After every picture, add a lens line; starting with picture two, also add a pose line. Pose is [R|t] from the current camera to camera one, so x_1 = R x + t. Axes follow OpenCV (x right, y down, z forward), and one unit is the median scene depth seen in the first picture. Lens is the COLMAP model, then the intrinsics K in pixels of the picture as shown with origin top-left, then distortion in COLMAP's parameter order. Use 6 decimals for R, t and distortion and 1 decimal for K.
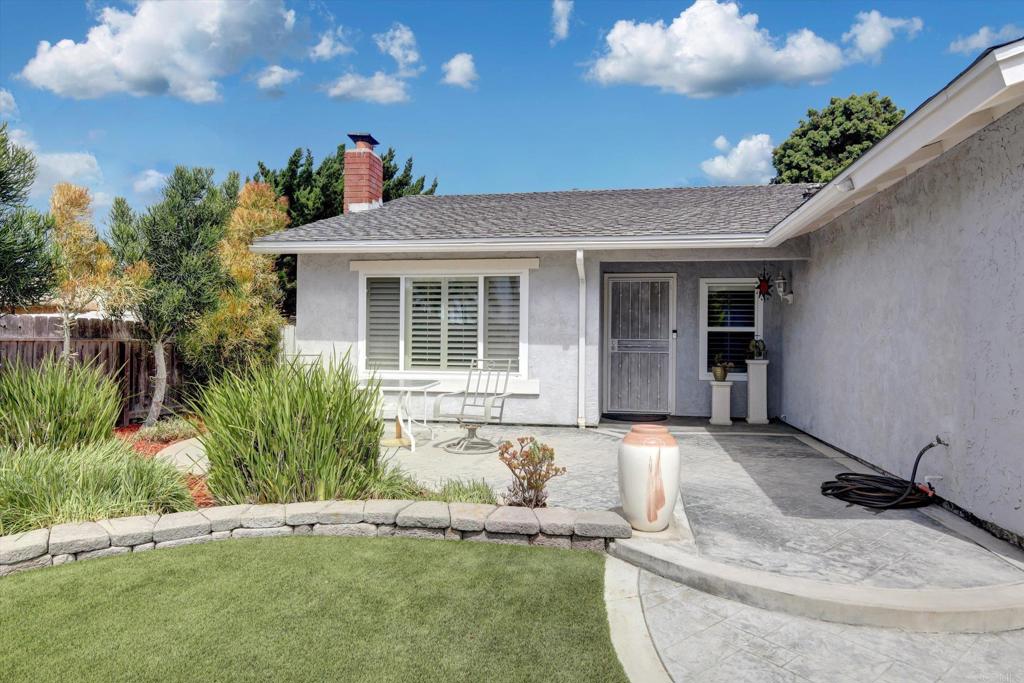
lens RADIAL K [[635.7, 0, 512.0], [0, 635.7, 341.5], [0, 0, 1]] dist [0.008202, 0.000976]
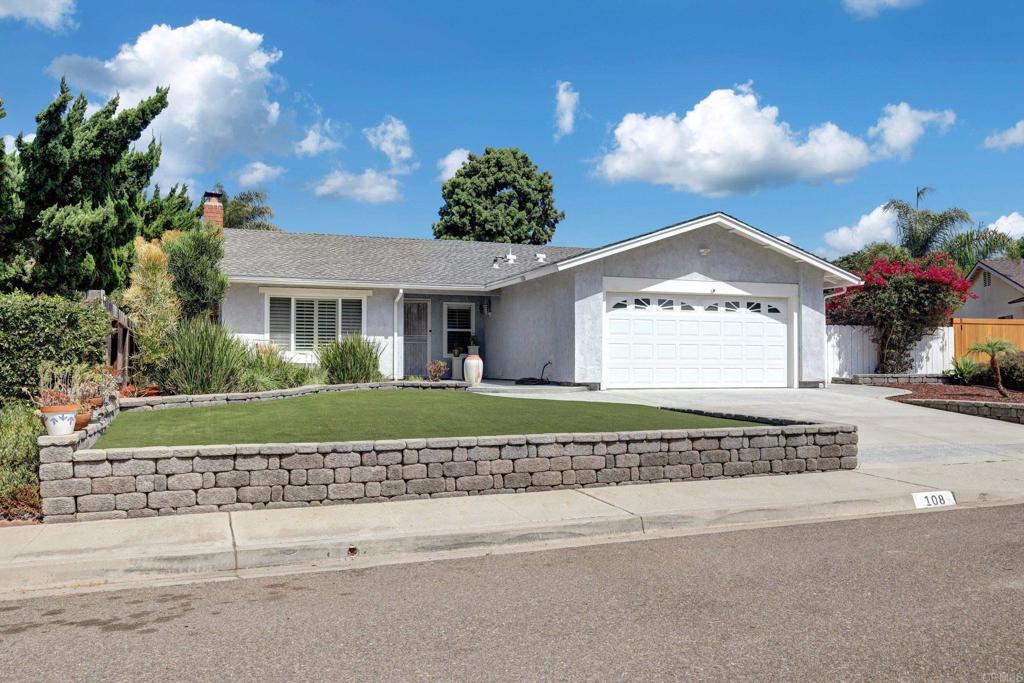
lens RADIAL K [[825.1, 0, 508.4], [0, 825.1, 326.4], [0, 0, 1]] dist [0.004580, 0.002329]
pose [[0.870179, 0.012218, 0.492584, -0.732339], [0.007172, 0.999273, -0.037455, 0.062463], [-0.492683, 0.036126, 0.869458, -1.183640]]
